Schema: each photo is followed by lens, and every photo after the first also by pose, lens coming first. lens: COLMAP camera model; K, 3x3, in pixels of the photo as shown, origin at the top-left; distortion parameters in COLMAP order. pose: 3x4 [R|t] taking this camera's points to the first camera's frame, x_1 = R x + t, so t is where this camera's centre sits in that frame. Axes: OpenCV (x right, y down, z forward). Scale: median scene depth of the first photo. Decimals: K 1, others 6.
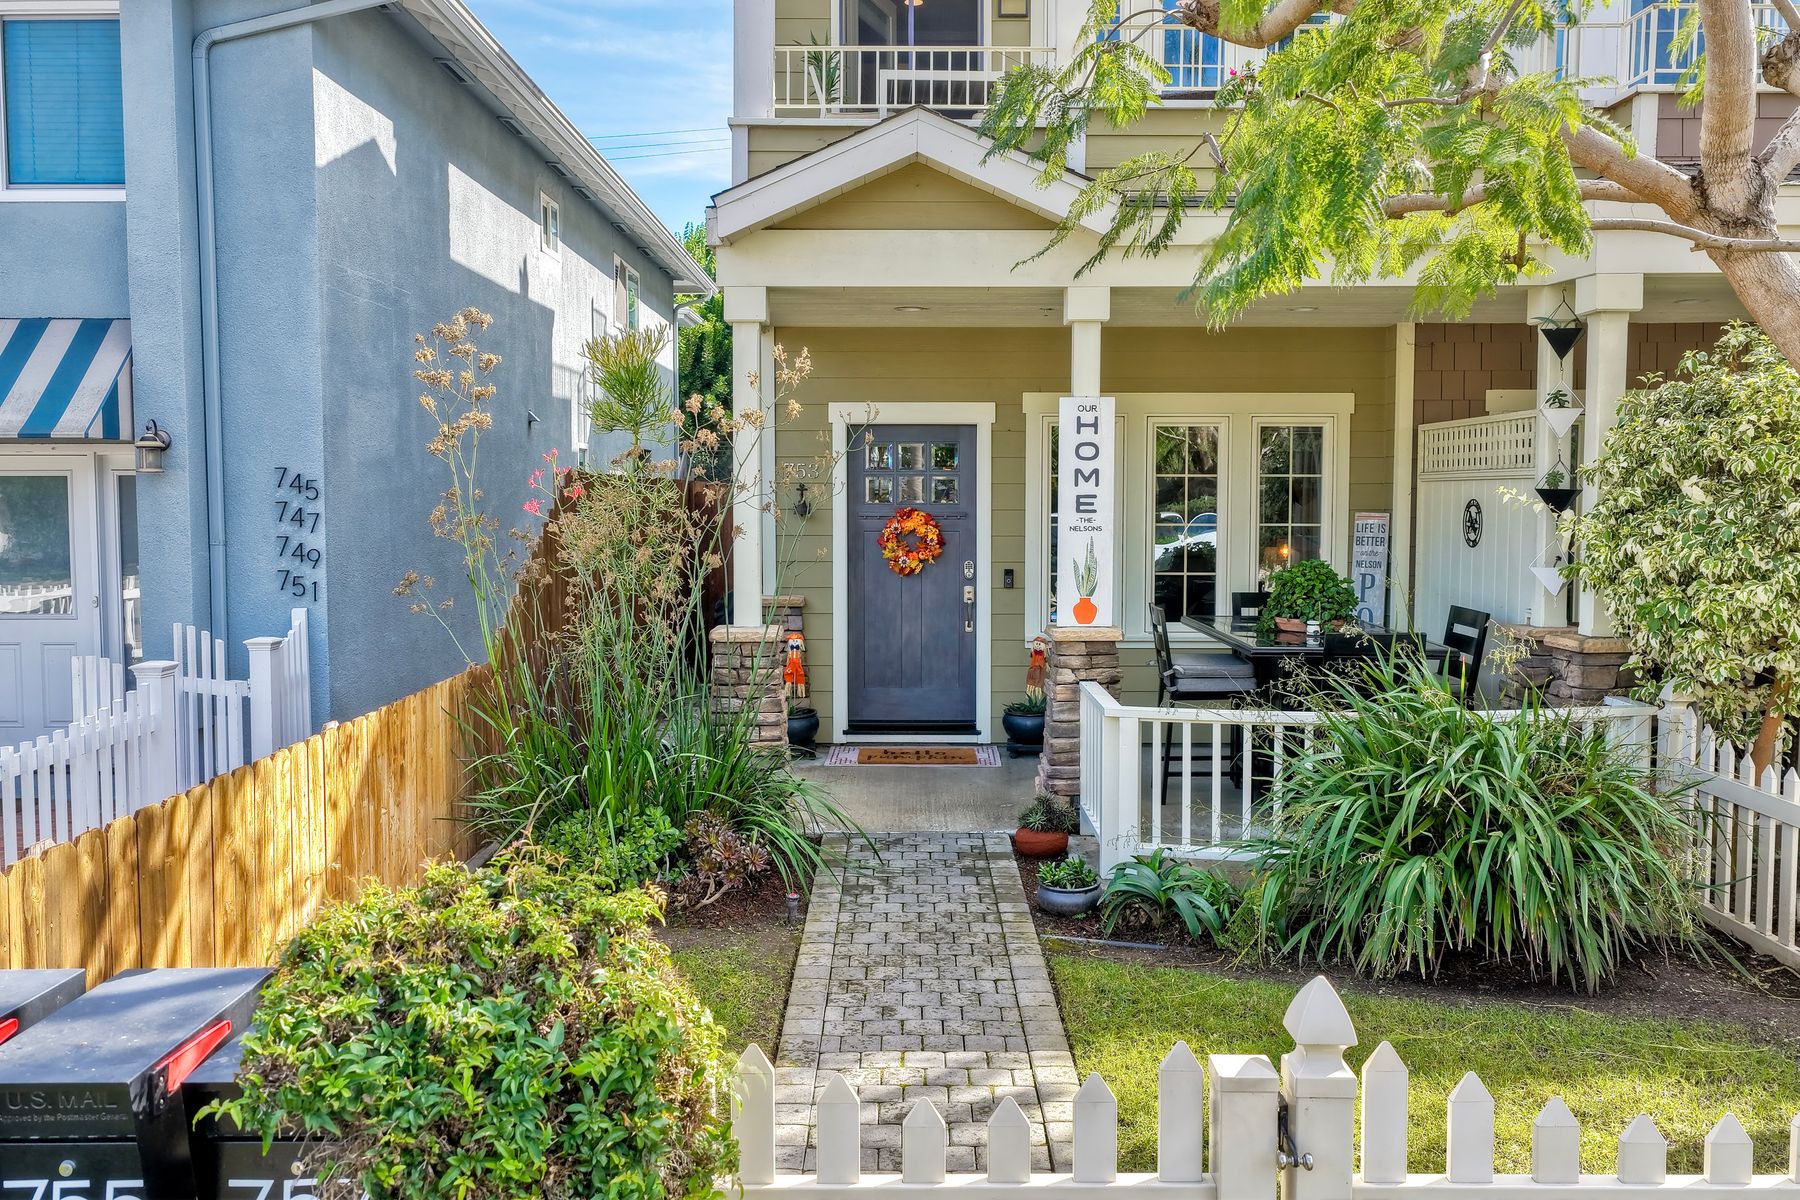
lens RADIAL K [[1497.5, 0, 897.7], [0, 1497.5, 598.5], [0, 0, 1]] dist [-0.013964, 0.036641]
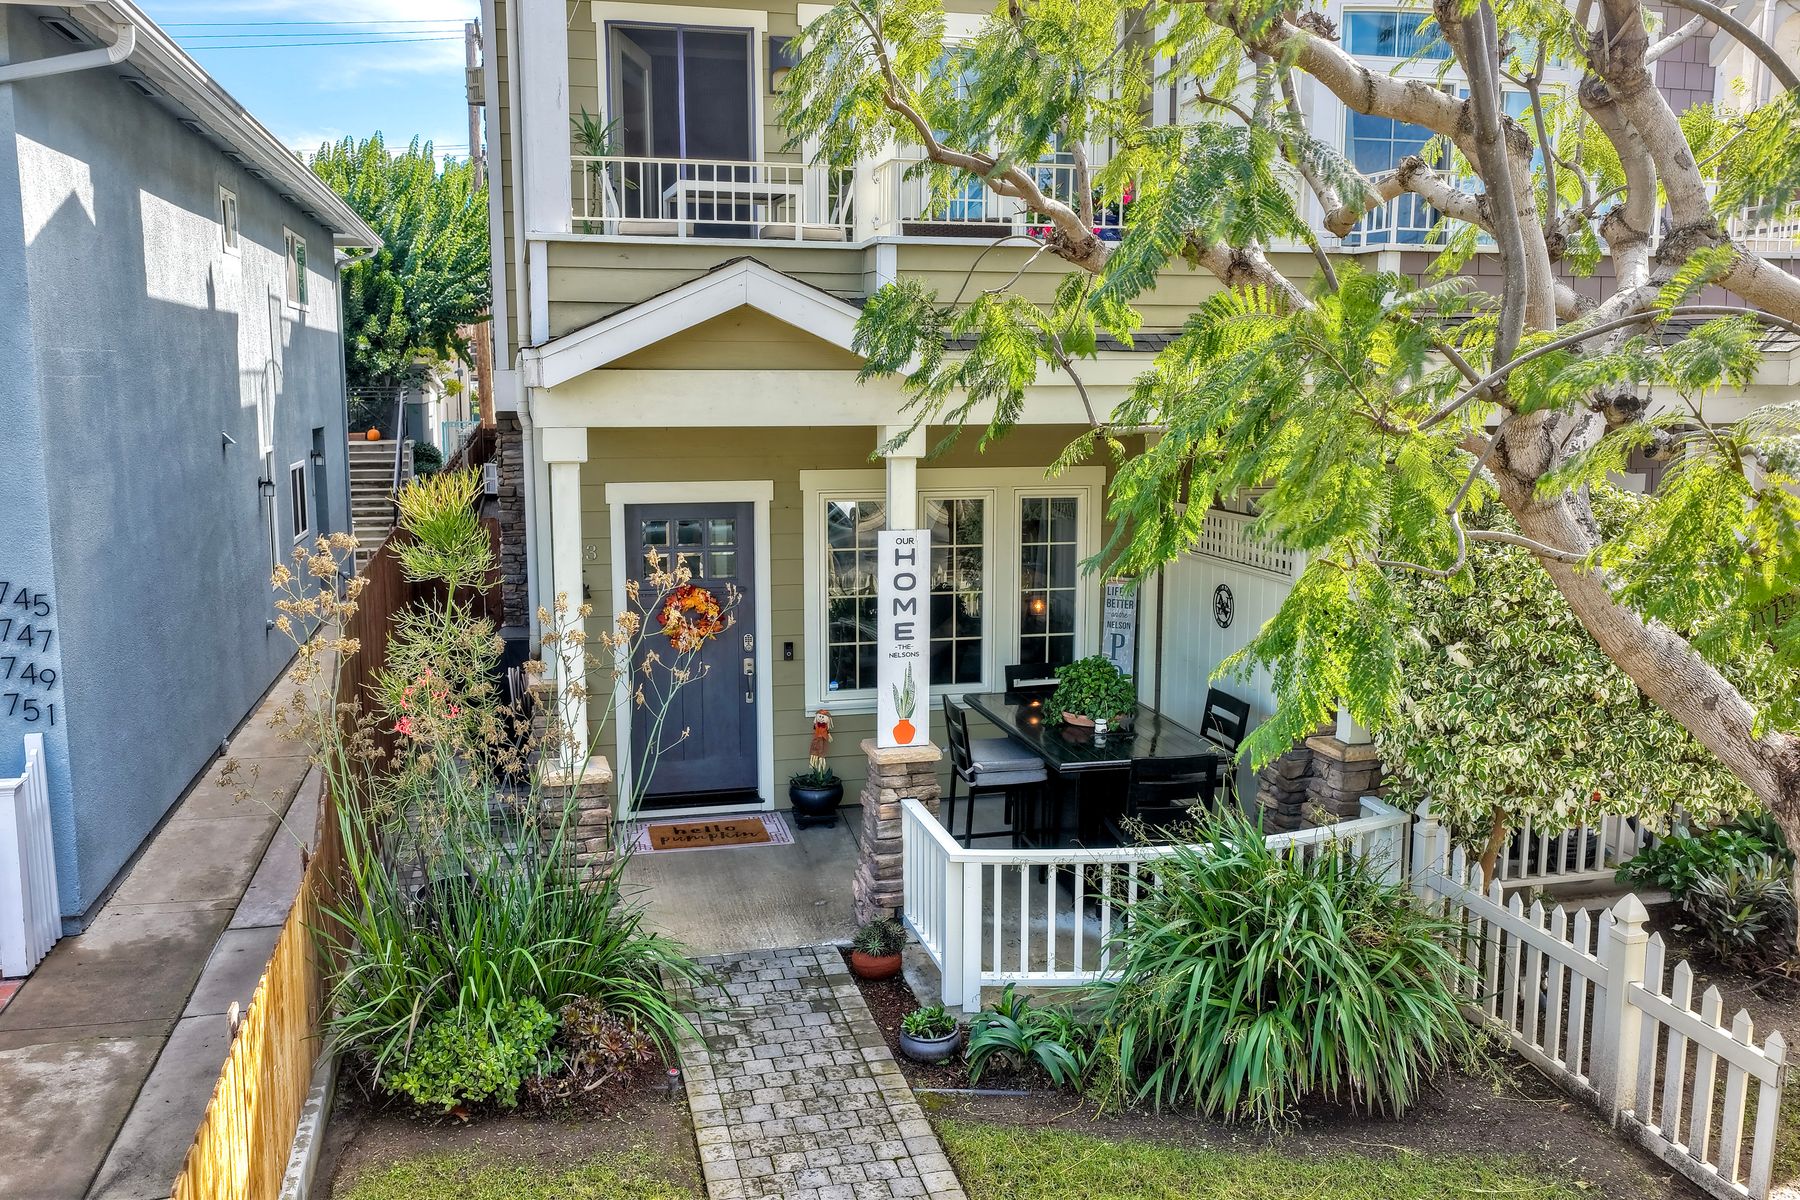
lens RADIAL K [[1501.6, 0, 898.7], [0, 1501.6, 599.1], [0, 0, 1]] dist [-0.017021, 0.047062]
pose [[0.969461, -0.036013, 0.242586, -0.131177], [0.016655, 0.996544, 0.081383, -0.171389], [-0.244678, -0.074858, 0.966710, -0.008524]]
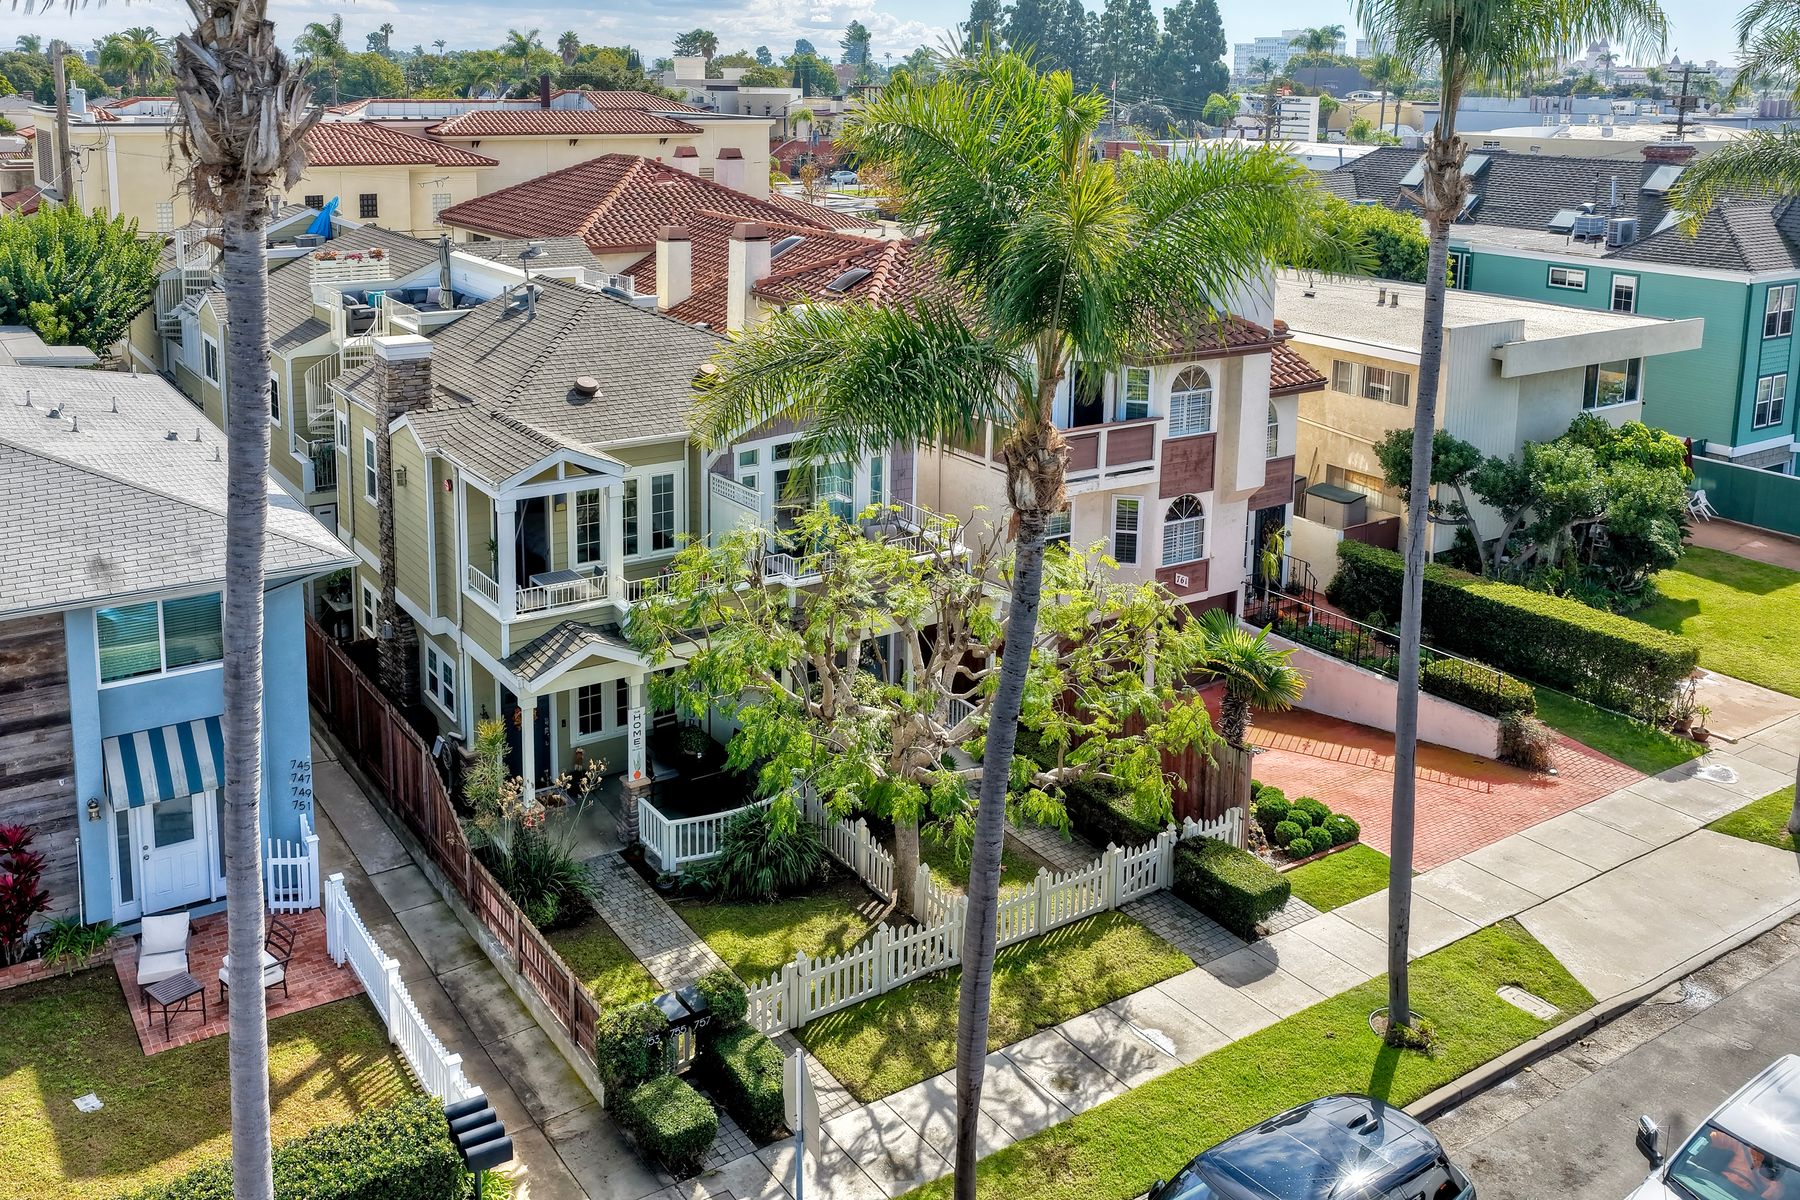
lens RADIAL K [[1552.5, 0, 812.5], [0, 1552.5, 360.8], [0, 0, 1]] dist [0.005785, -0.000713]
pose [[0.843076, -0.089026, 0.530375, -1.169448], [0.026824, 0.991937, 0.123863, -1.204785], [-0.537125, -0.090199, 0.838666, -1.747728]]
